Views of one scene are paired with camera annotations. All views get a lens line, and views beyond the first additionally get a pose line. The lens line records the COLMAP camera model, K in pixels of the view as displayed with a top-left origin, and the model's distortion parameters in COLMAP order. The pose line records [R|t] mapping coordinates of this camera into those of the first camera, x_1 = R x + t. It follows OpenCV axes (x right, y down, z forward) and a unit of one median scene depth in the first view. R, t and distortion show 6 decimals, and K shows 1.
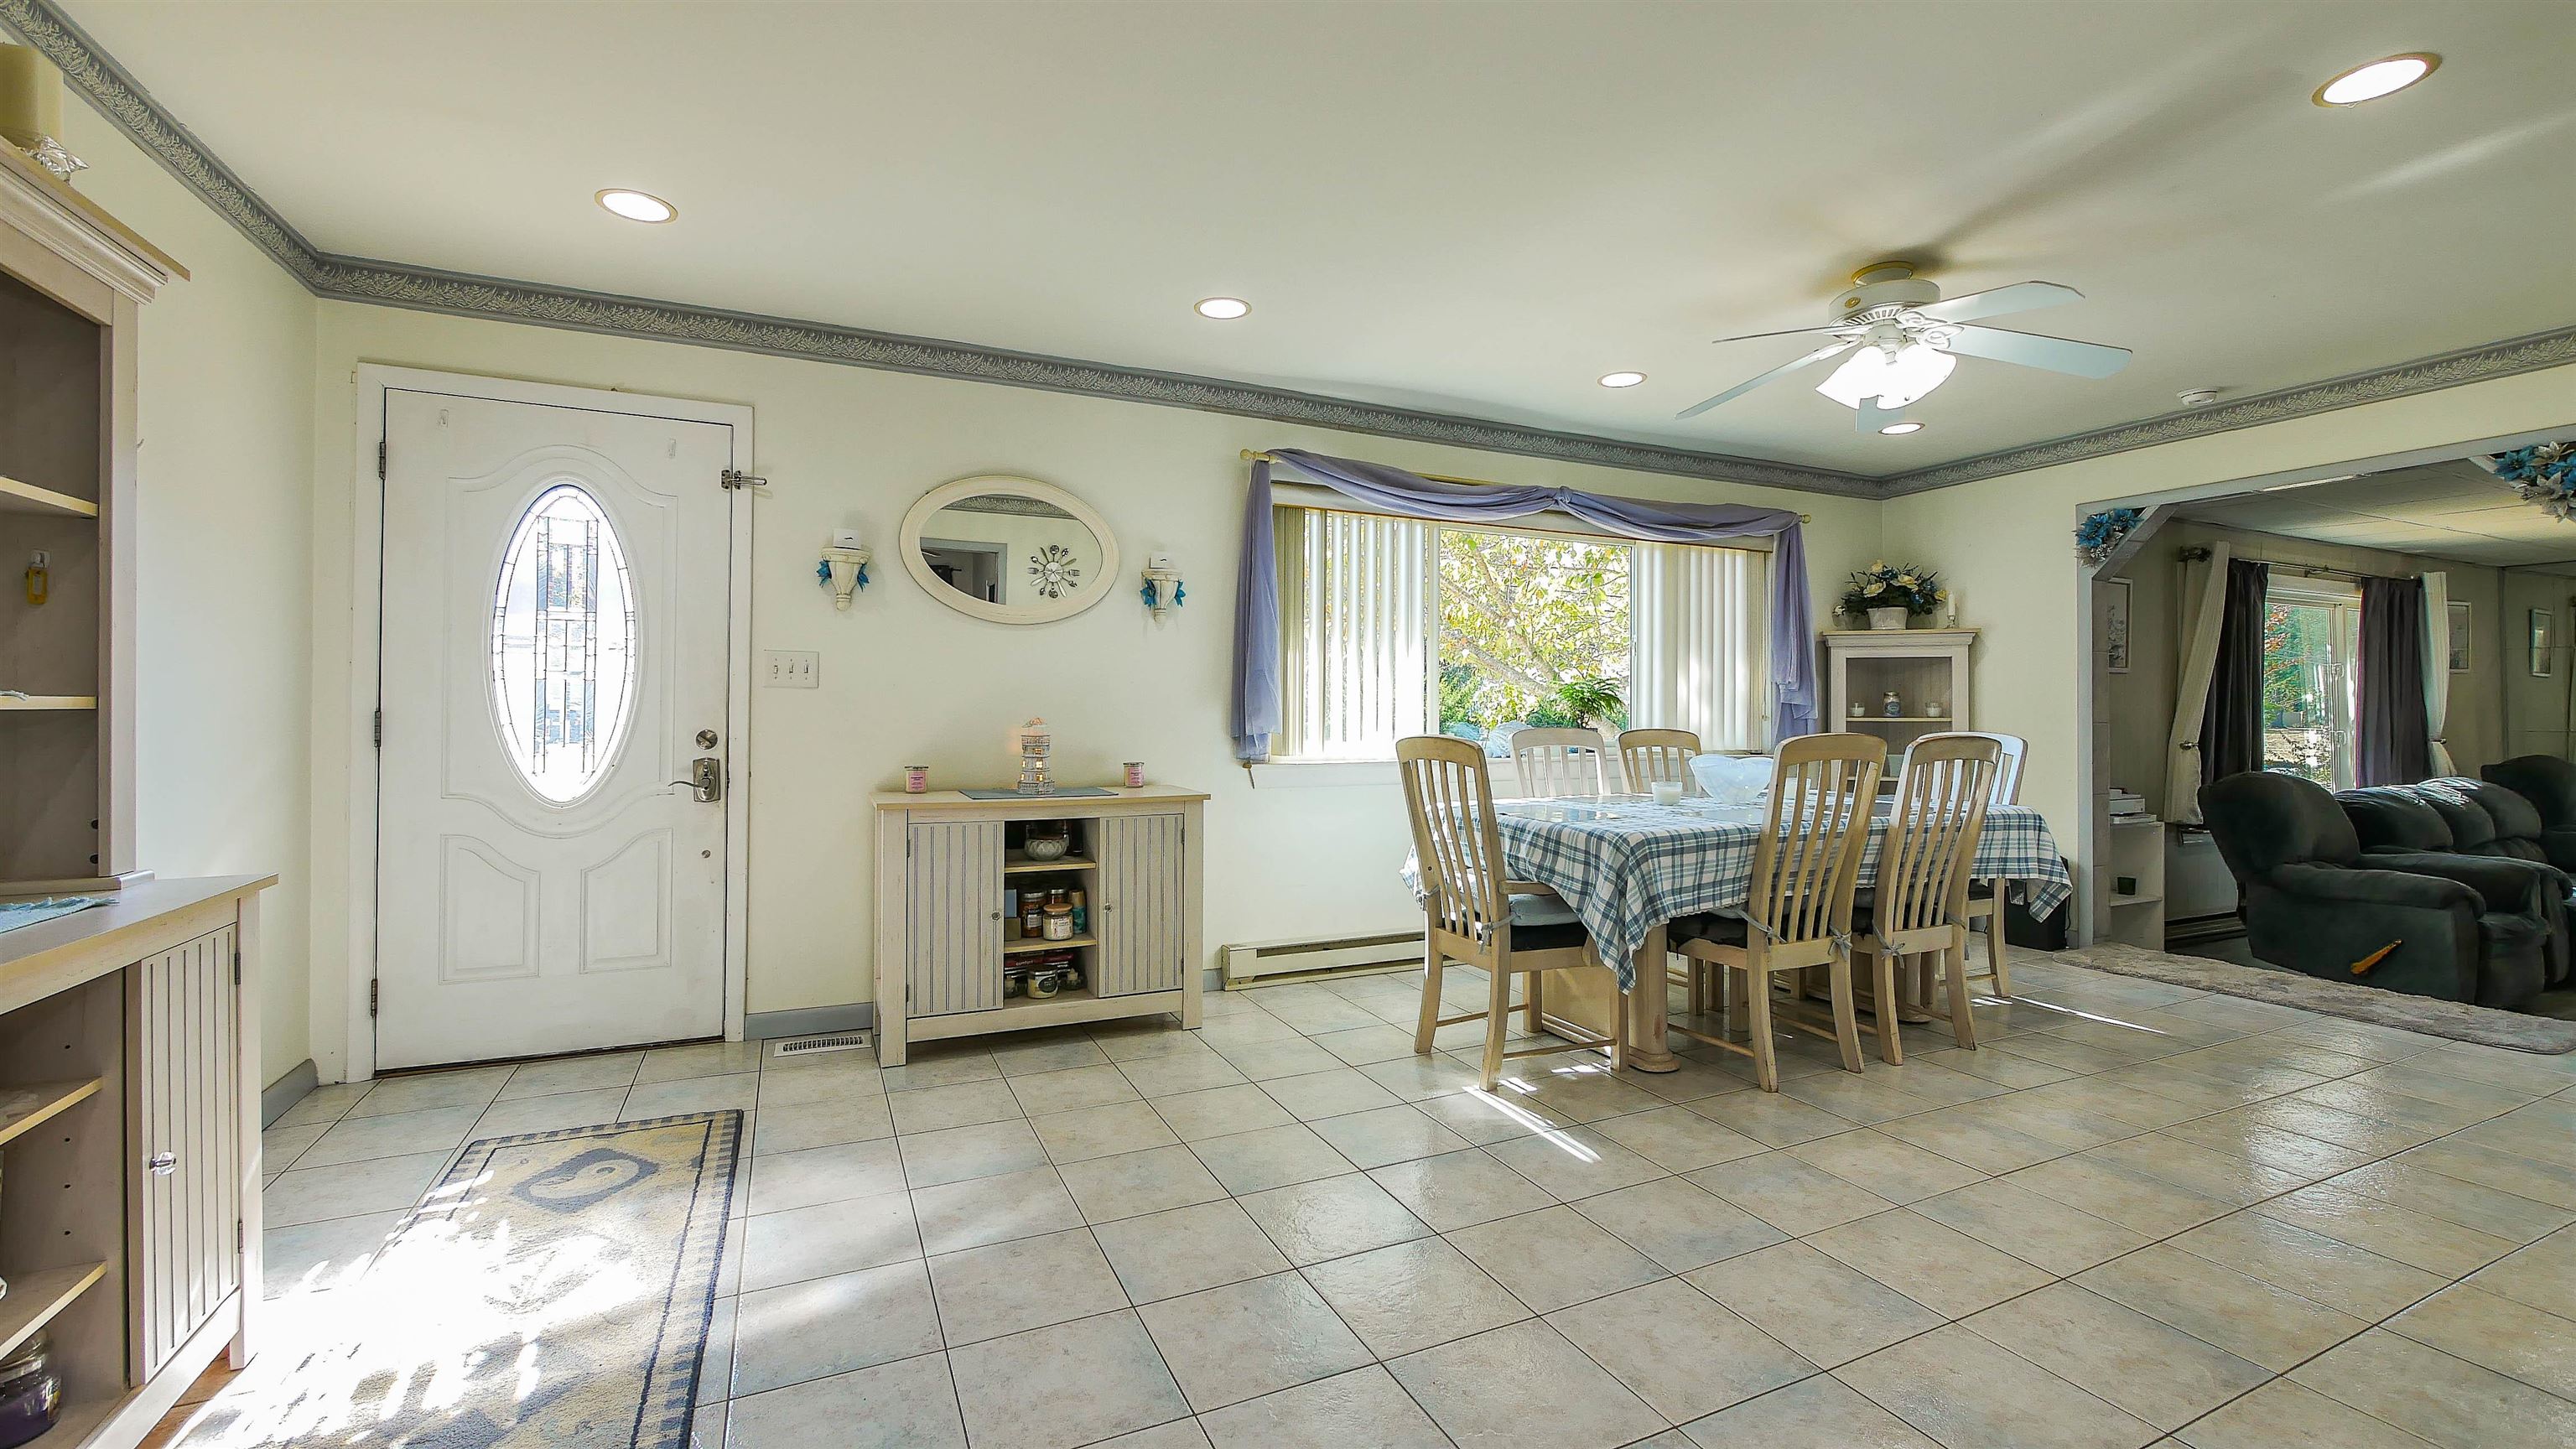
lens RADIAL K [[1058.5, 0, 1285.9], [0, 1058.5, 707.7], [0, 0, 1]] dist [-0.008488, 0.000668]
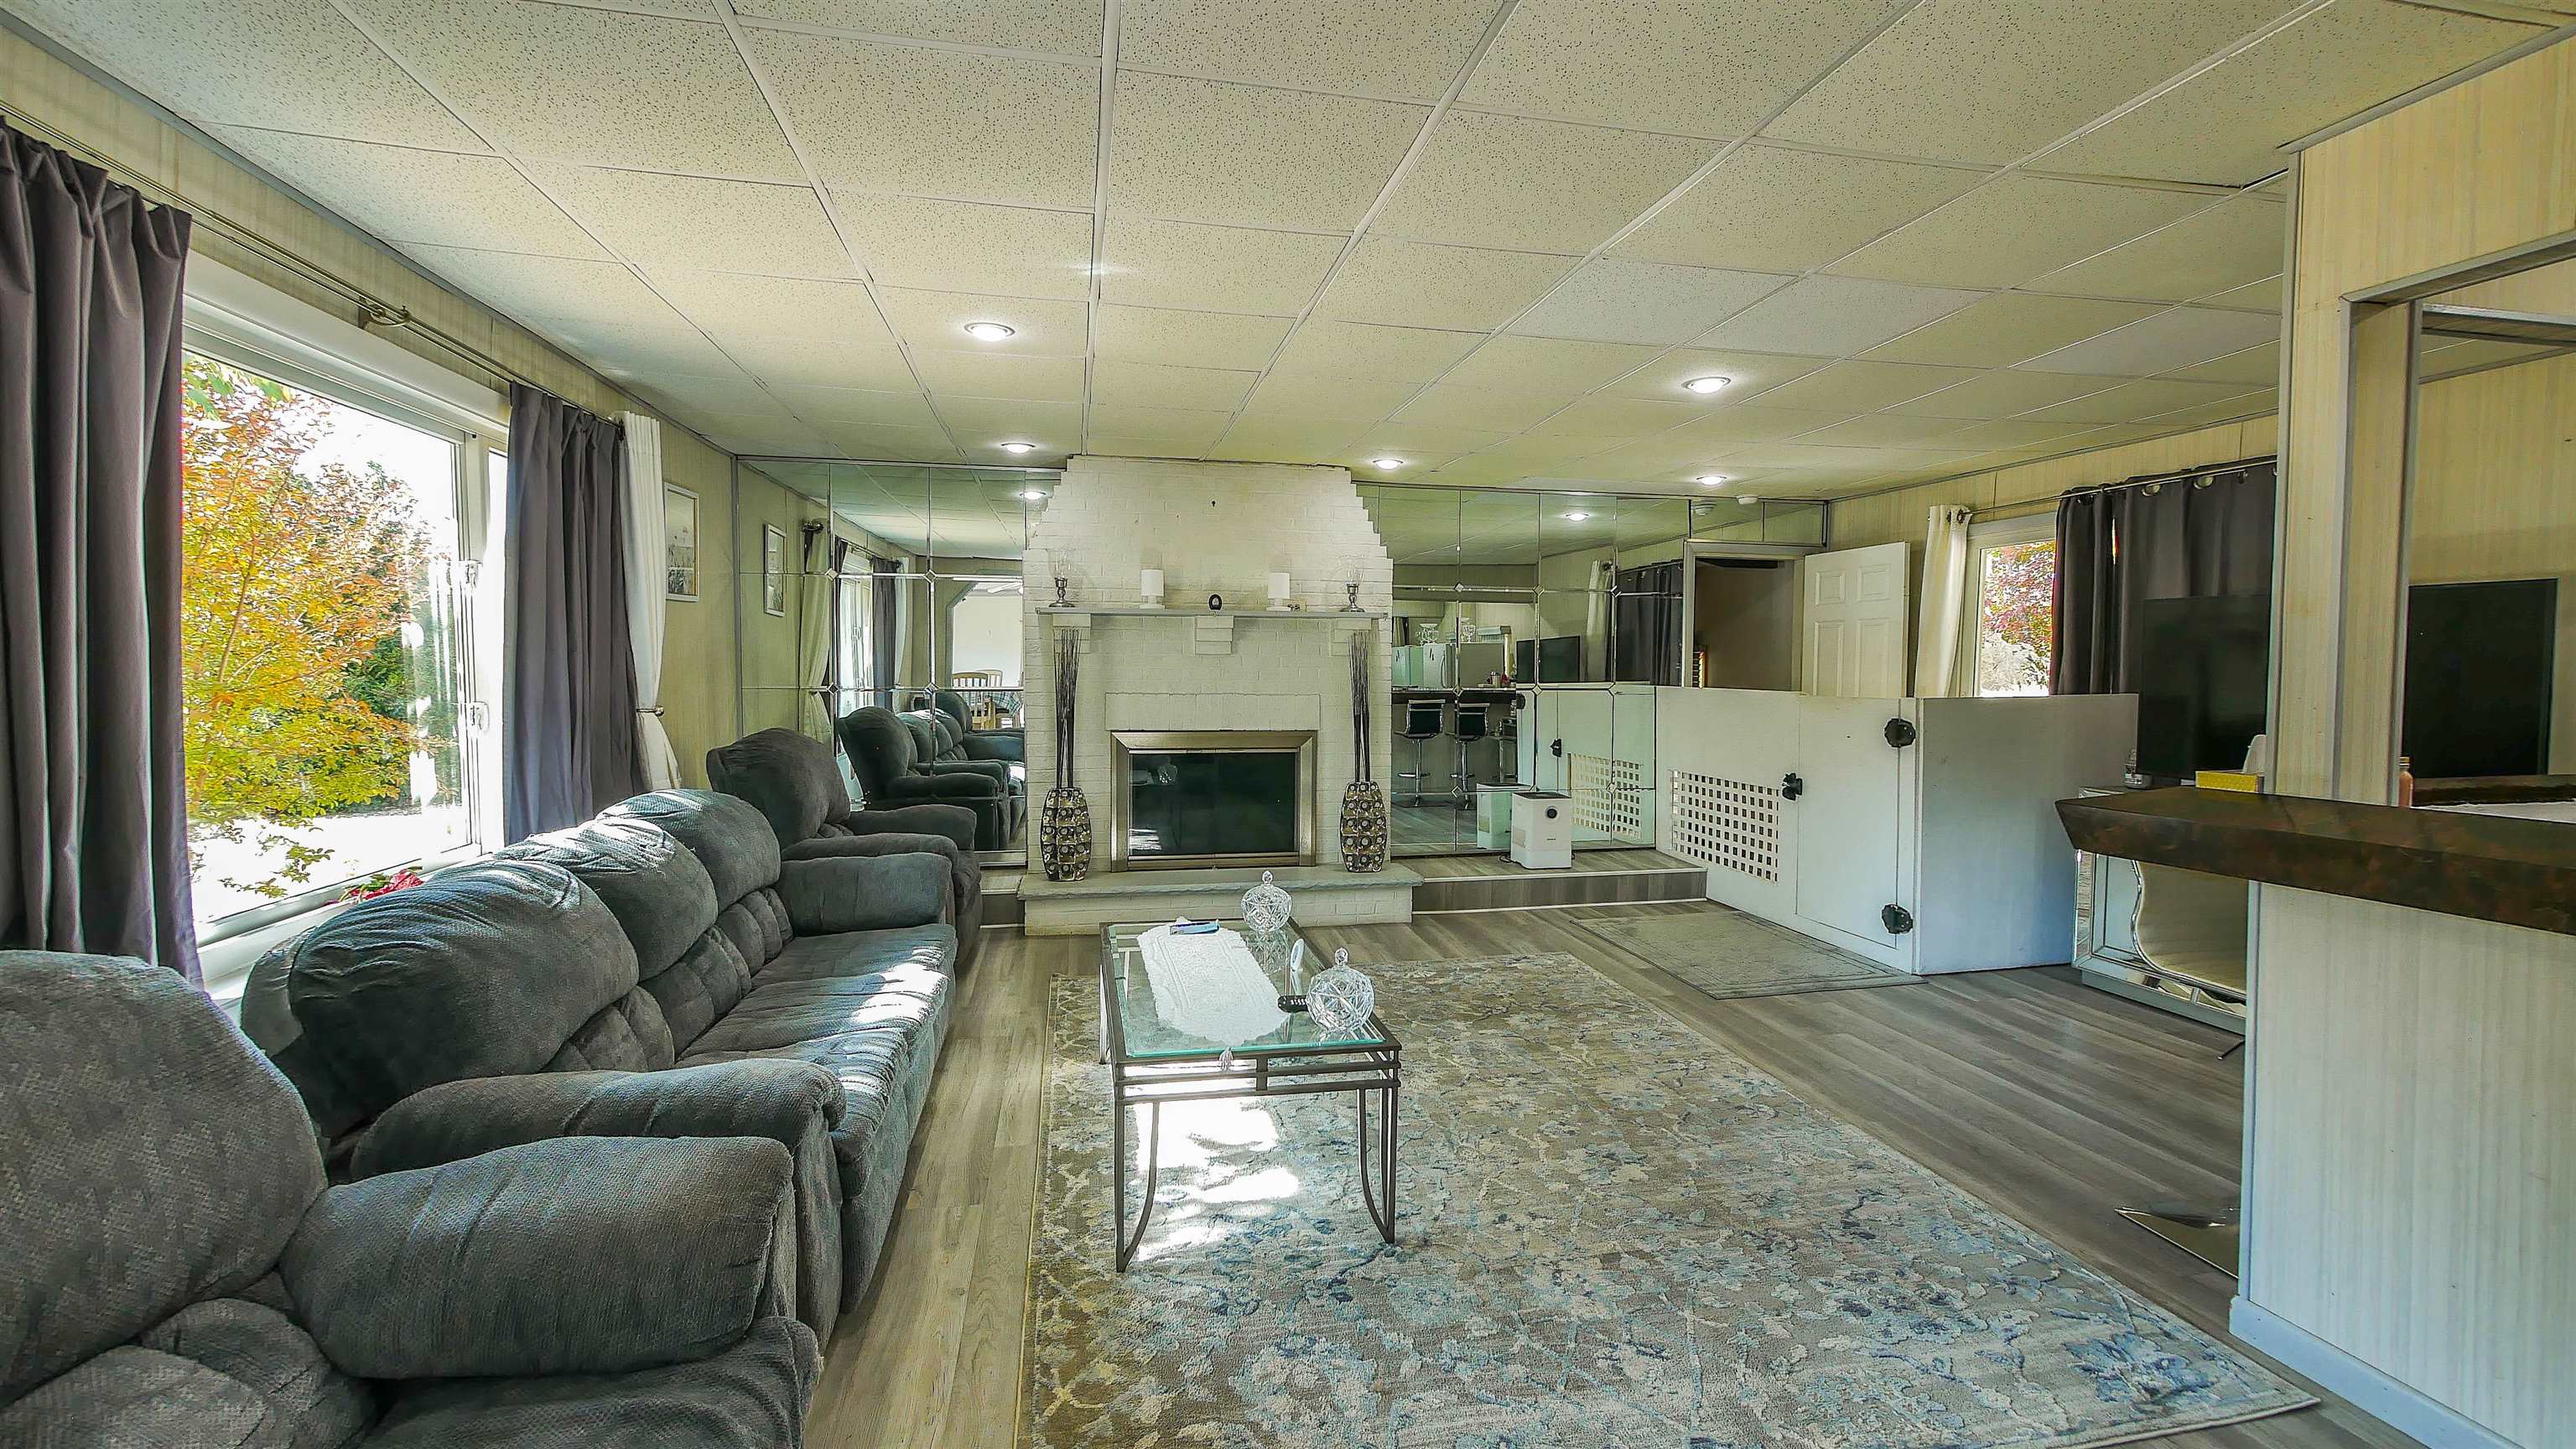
lens RADIAL K [[1058.5, 0, 1285.9], [0, 1058.5, 707.7], [0, 0, 1]] dist [-0.008488, 0.000668]
pose [[0.239378, -0.039134, 0.970138, 1.238550], [-0.014814, 0.998924, 0.043951, -0.003651], [-0.970814, -0.024892, 0.238540, 1.042203]]
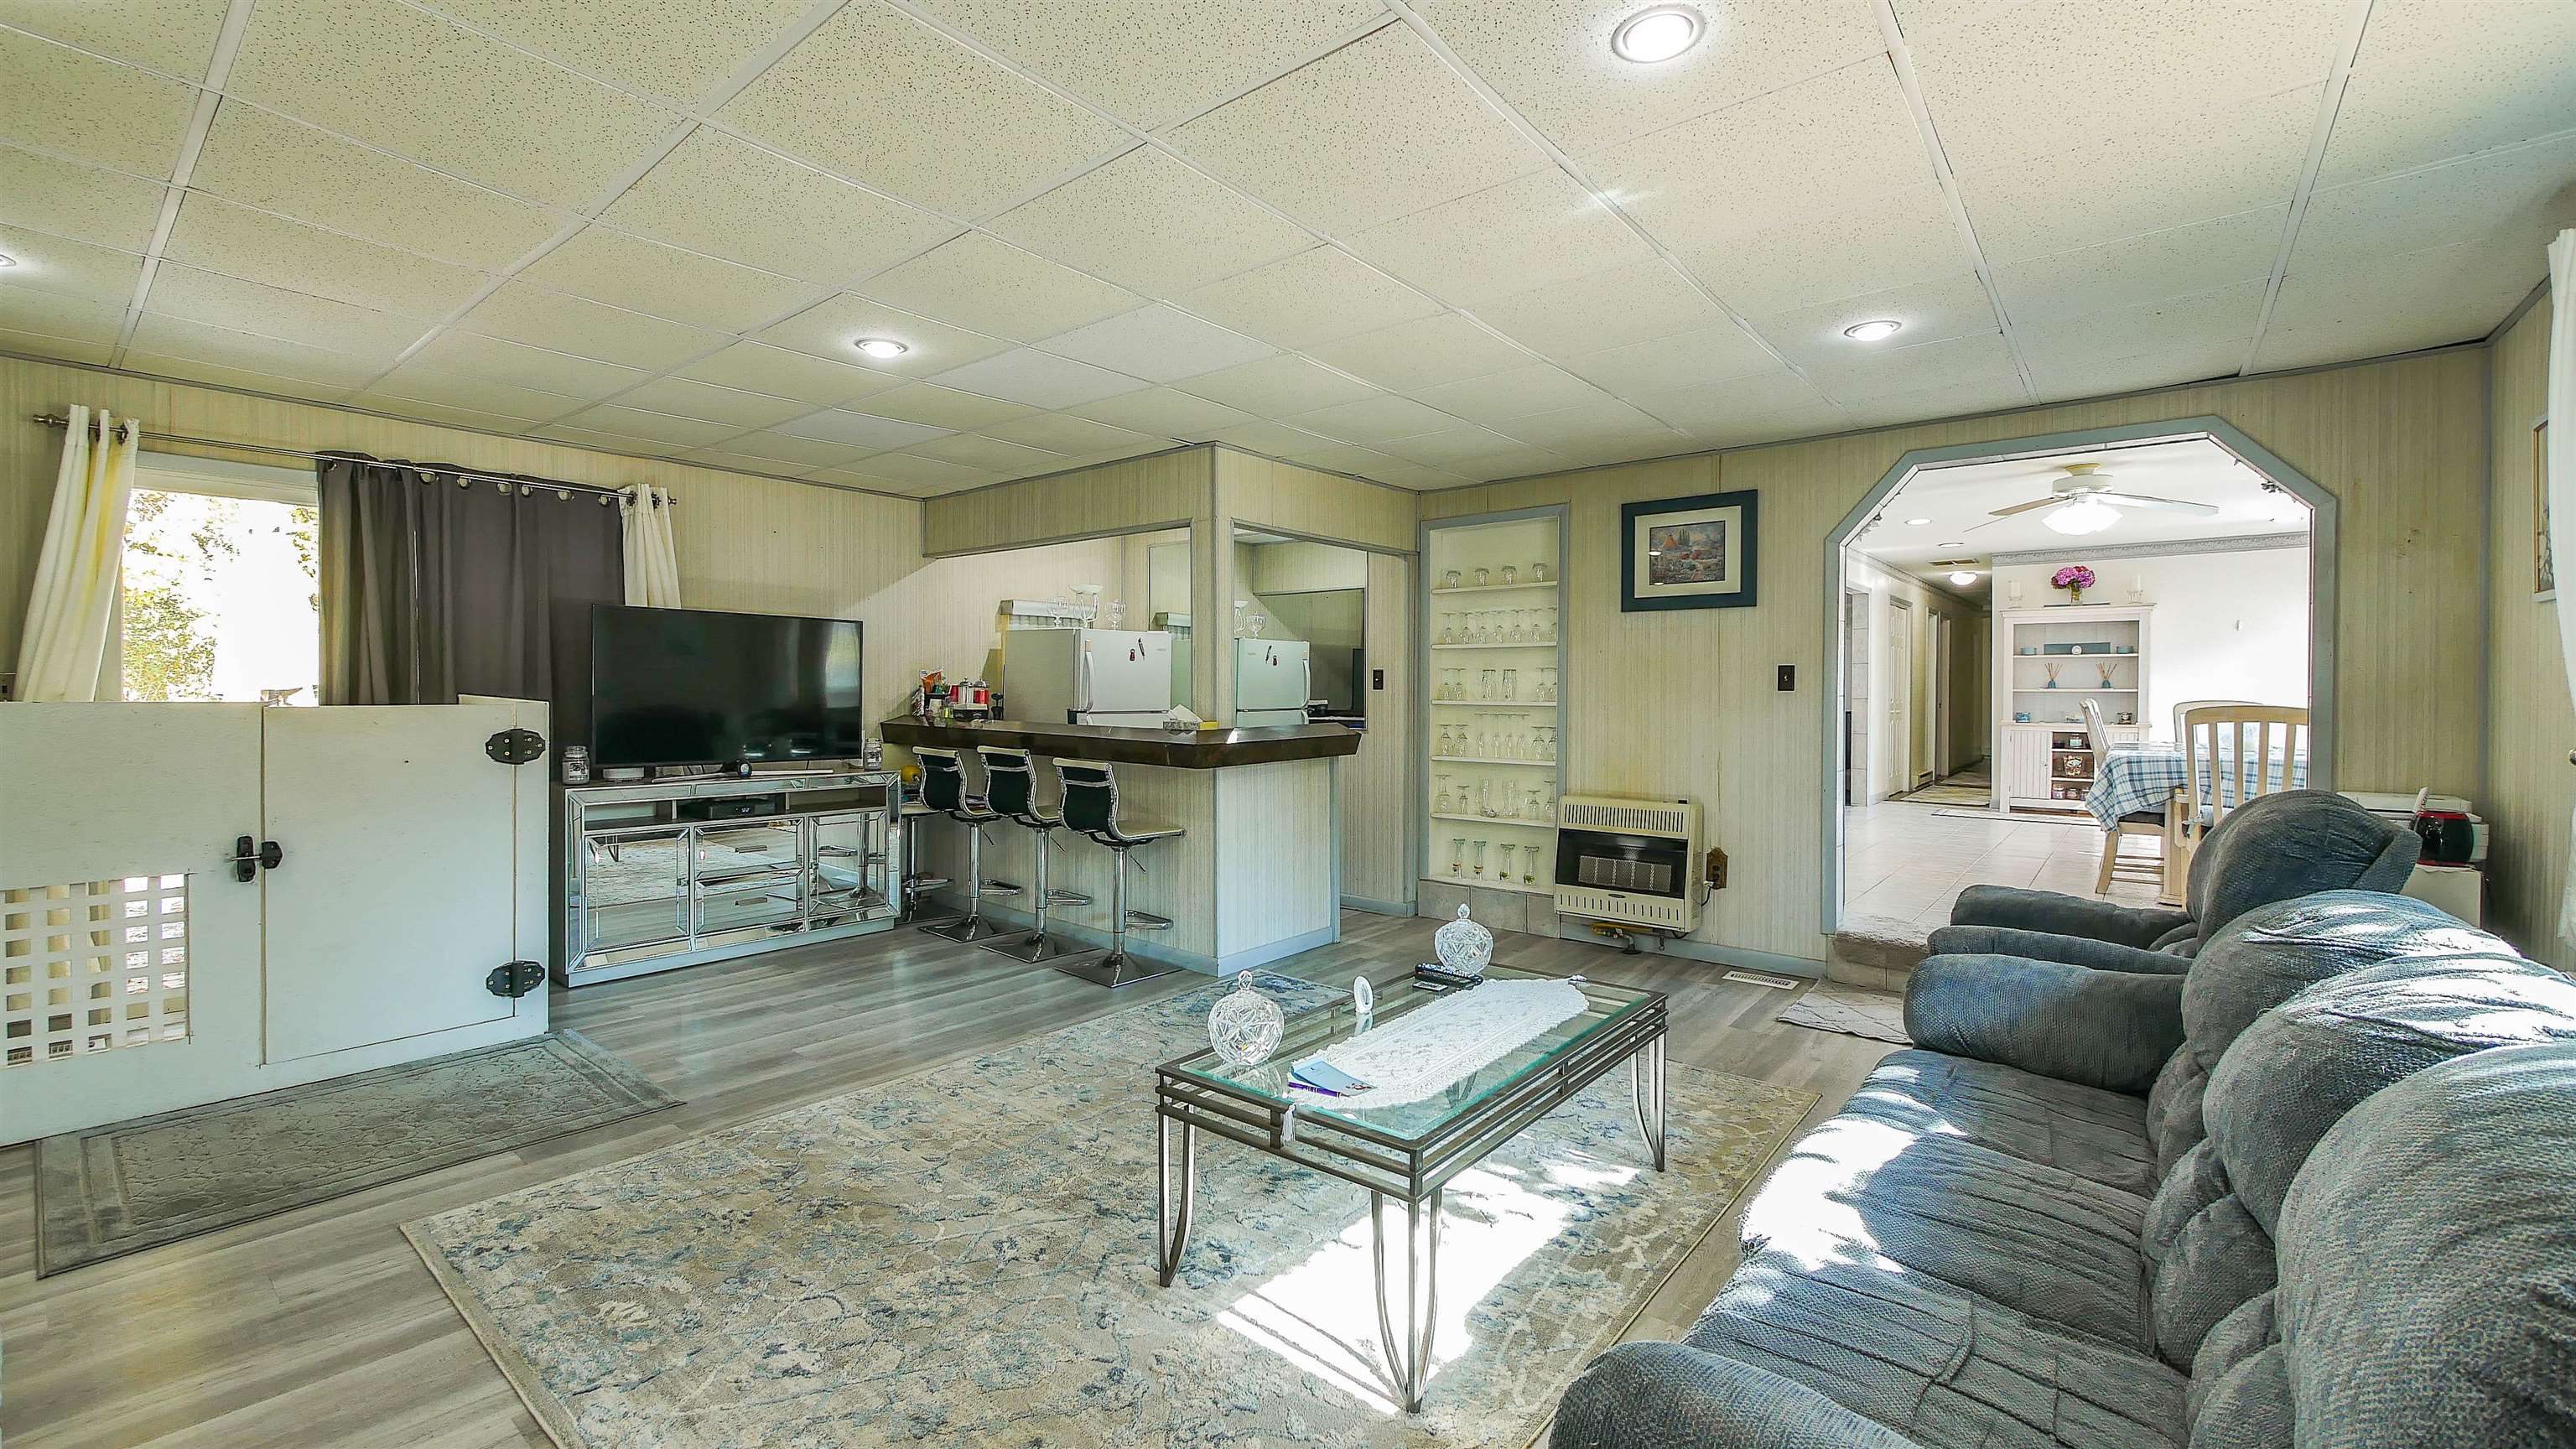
lens RADIAL K [[1058.5, 0, 1285.9], [0, 1058.5, 707.7], [0, 0, 1]] dist [-0.008488, 0.000668]
pose [[-0.902870, 0.001662, -0.429910, 2.450400], [-0.002264, 0.999960, 0.008620, 0.024186], [0.429907, 0.008756, -0.902831, 1.895112]]
